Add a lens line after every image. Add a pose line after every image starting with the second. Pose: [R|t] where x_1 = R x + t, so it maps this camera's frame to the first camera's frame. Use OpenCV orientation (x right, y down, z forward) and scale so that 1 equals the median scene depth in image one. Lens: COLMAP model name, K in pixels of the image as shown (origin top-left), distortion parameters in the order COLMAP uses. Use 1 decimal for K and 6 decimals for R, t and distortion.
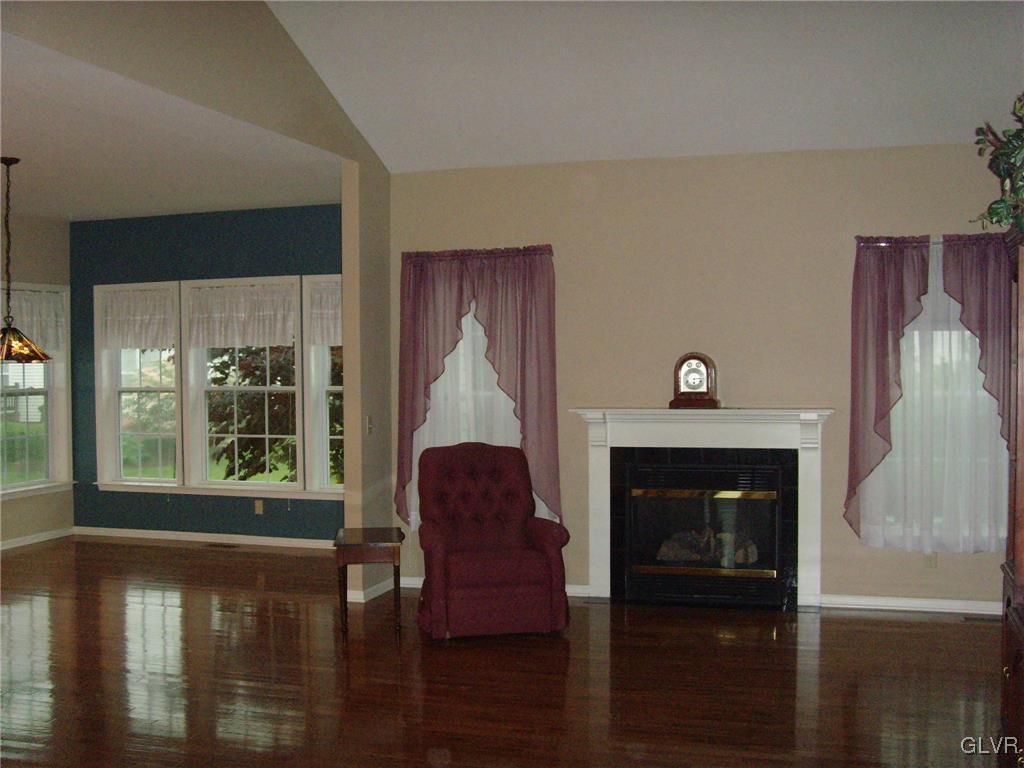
lens RADIAL K [[1127.6, 0, 511.6], [0, 1127.6, 369.2], [0, 0, 1]] dist [-0.108755, 0.030221]
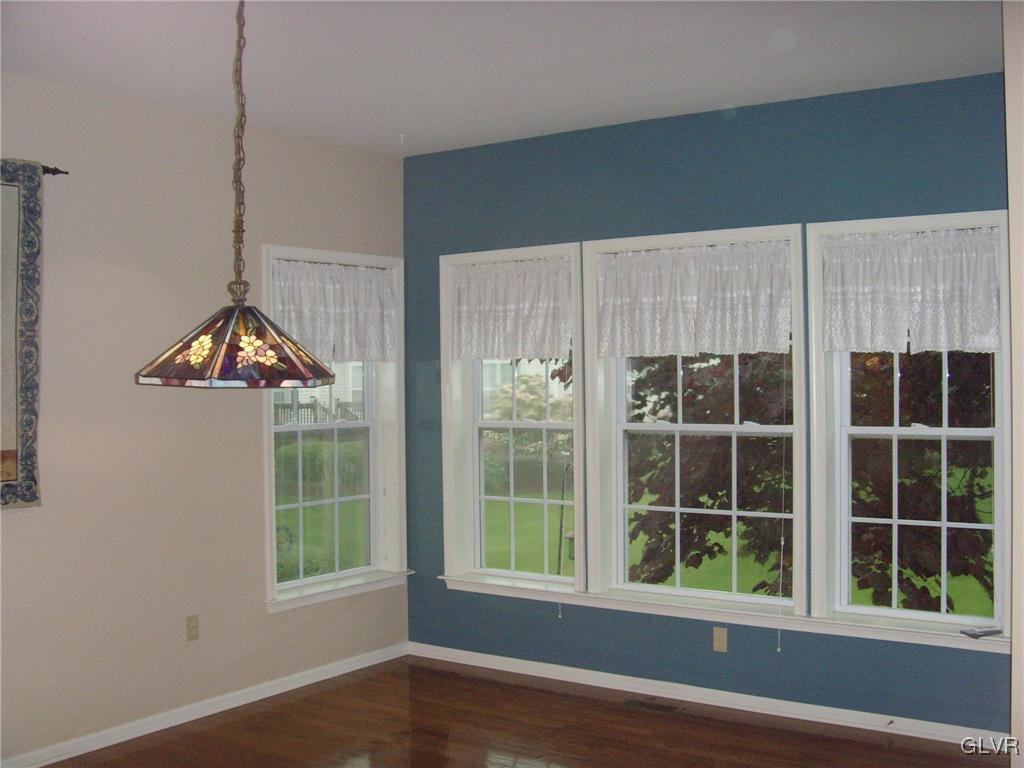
lens RADIAL K [[1127.6, 0, 511.6], [0, 1127.6, 369.2], [0, 0, 1]] dist [-0.108755, 0.030221]
pose [[0.955375, -0.000879, -0.295395, -0.158850], [-0.001786, 0.999960, -0.008753, -0.007435], [0.295391, 0.008890, 0.955335, 0.428581]]
